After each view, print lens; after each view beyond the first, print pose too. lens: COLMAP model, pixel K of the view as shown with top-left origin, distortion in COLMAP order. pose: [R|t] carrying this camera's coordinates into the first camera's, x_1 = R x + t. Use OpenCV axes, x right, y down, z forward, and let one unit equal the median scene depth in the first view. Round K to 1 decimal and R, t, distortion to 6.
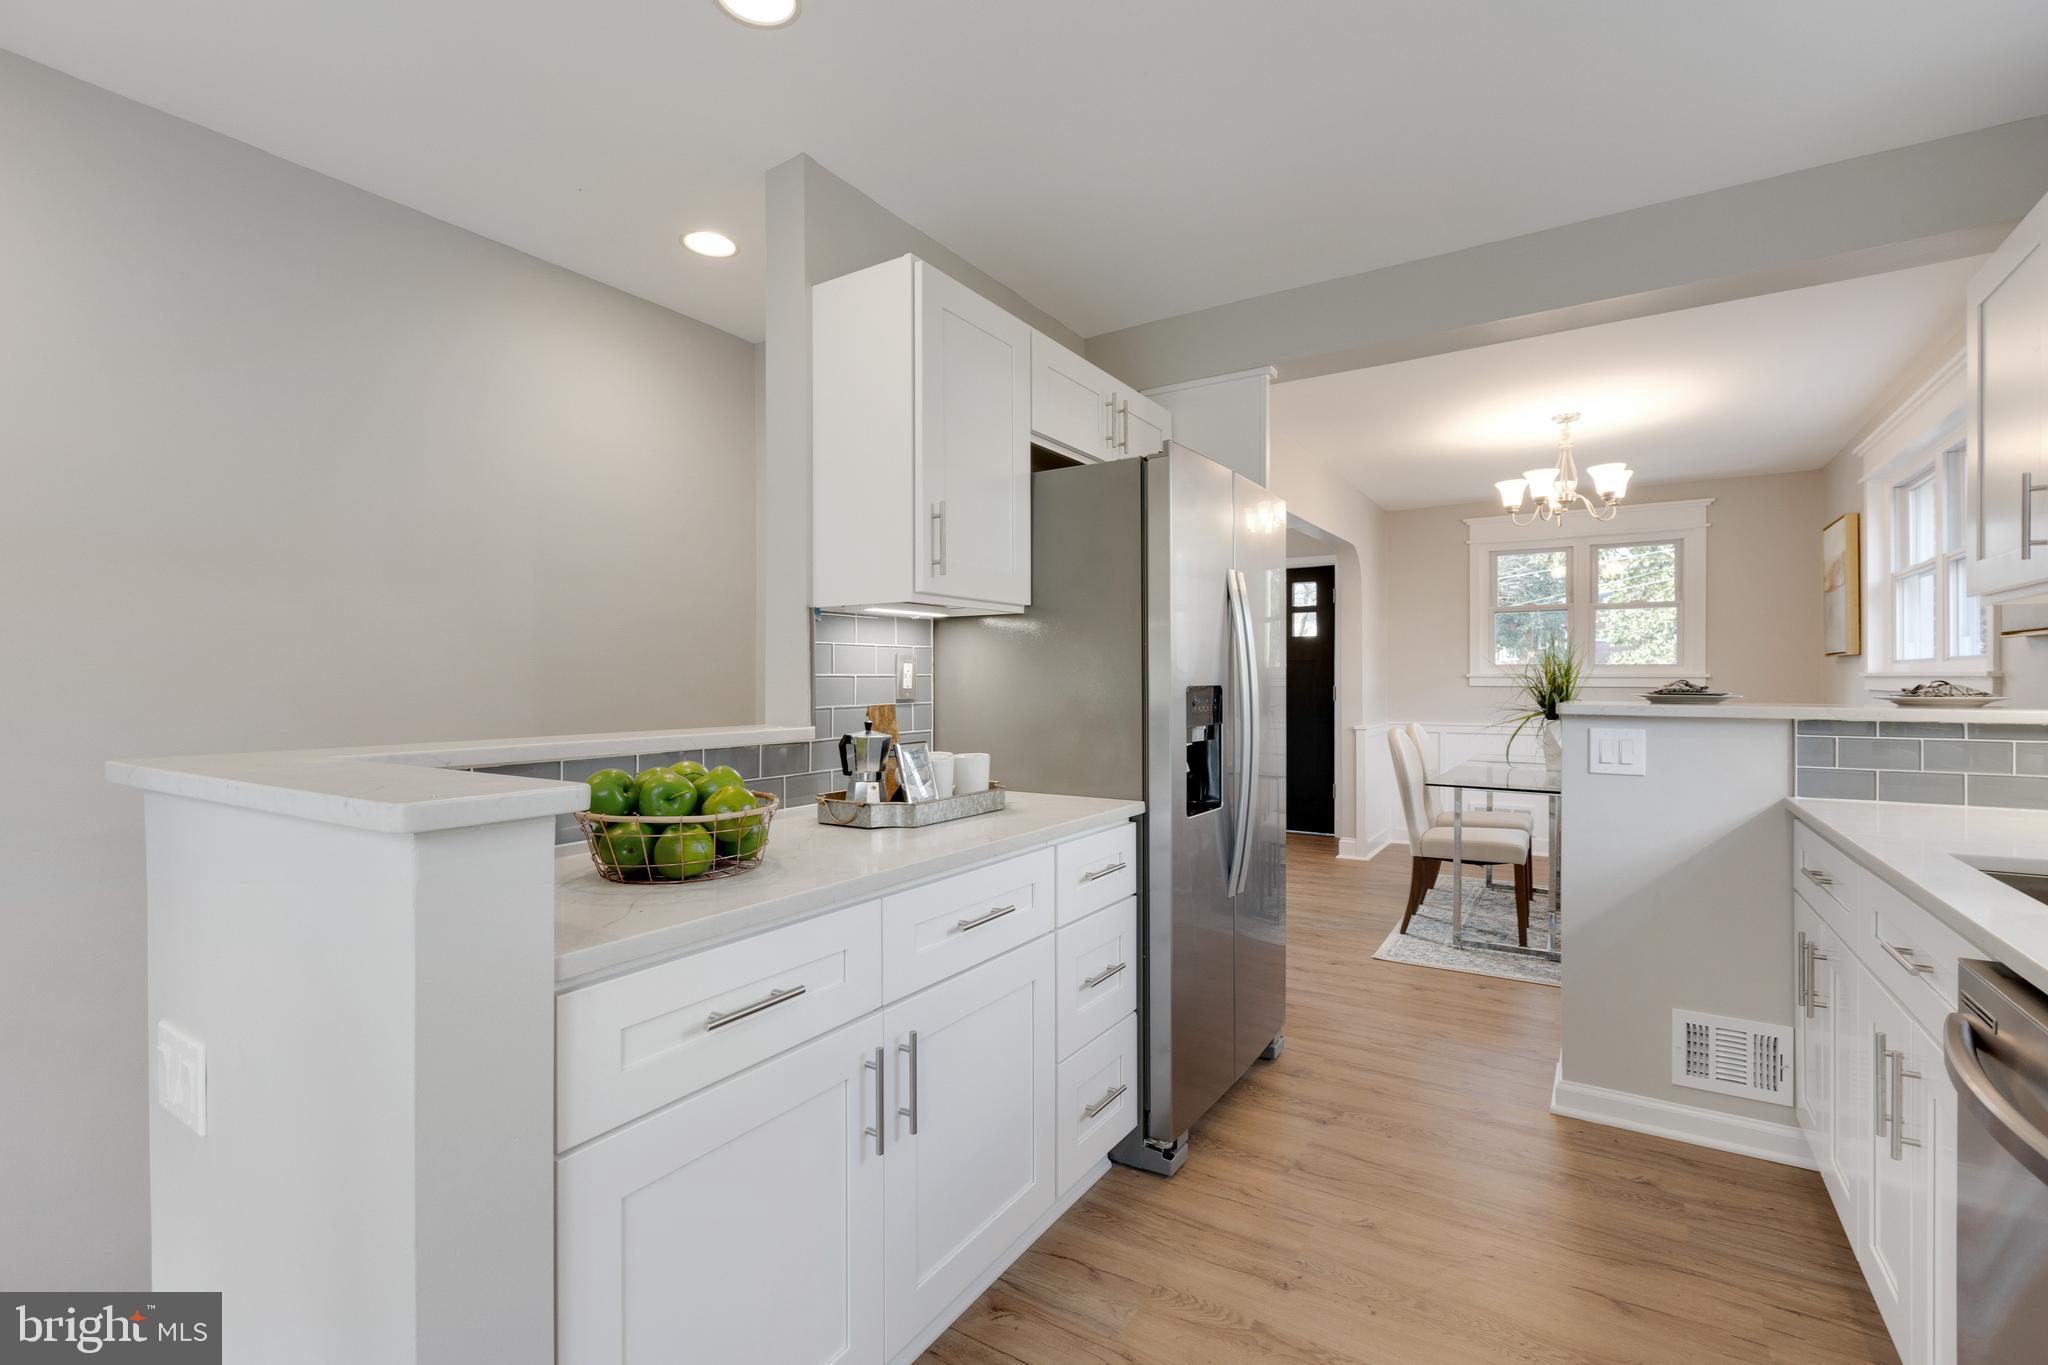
lens RADIAL K [[918.0, 0, 1021.3], [0, 918.0, 684.7], [0, 0, 1]] dist [0.003497, -0.001162]
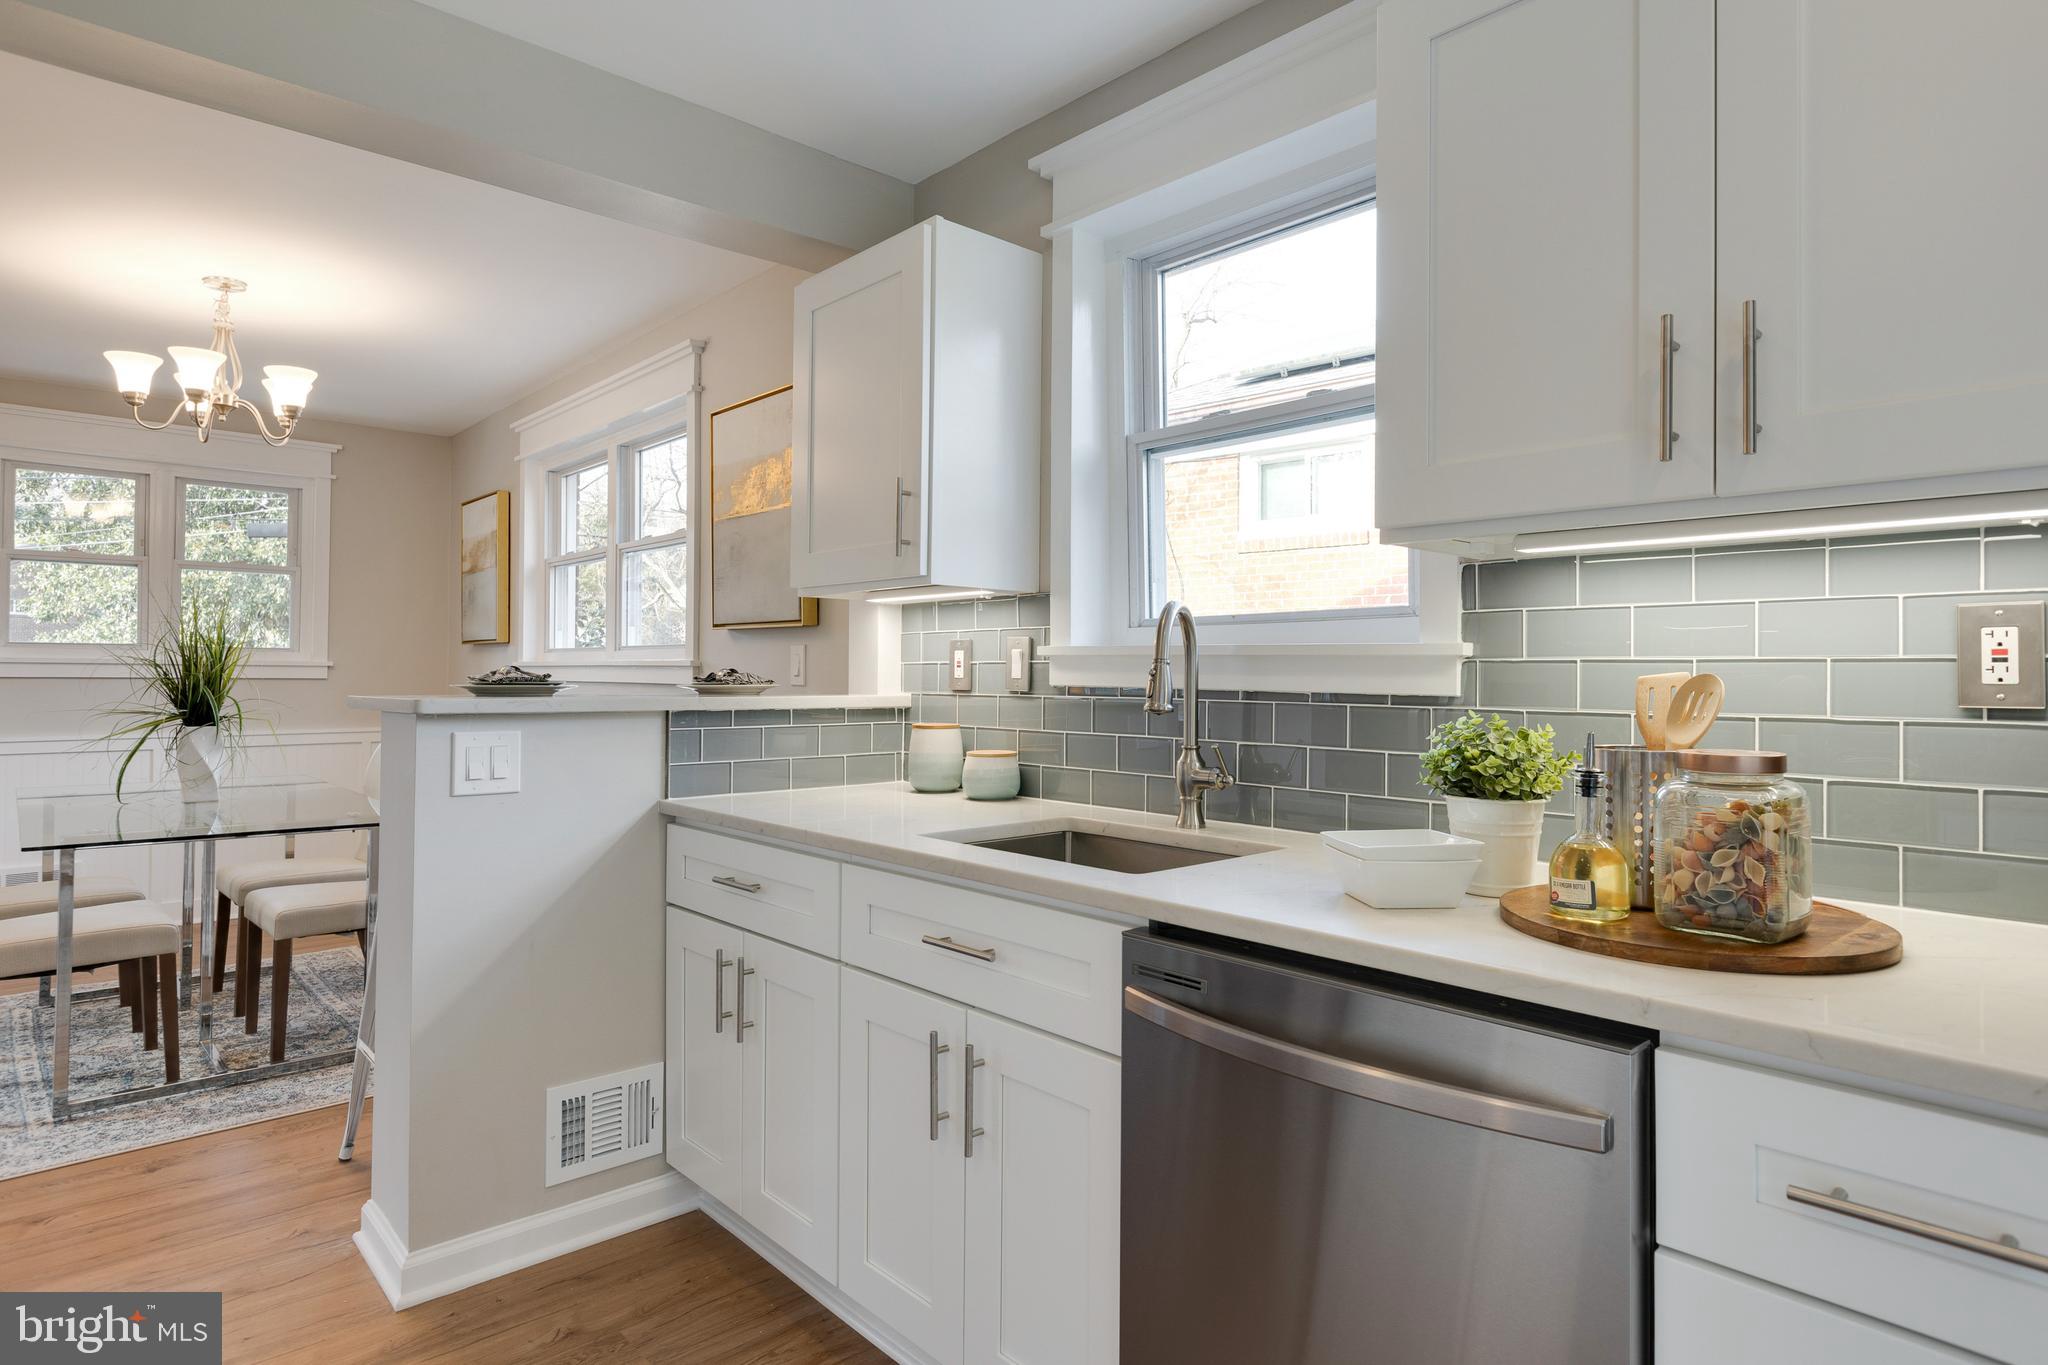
lens RADIAL K [[1131.2, 0, 1020.0], [0, 1131.2, 662.1], [0, 0, 1]] dist [0.012952, -0.003092]
pose [[0.266240, 0.013052, 0.963819, -0.068755], [-0.000273, 0.999909, -0.013465, 0.002815], [-0.963907, 0.003322, 0.266219, 0.215983]]
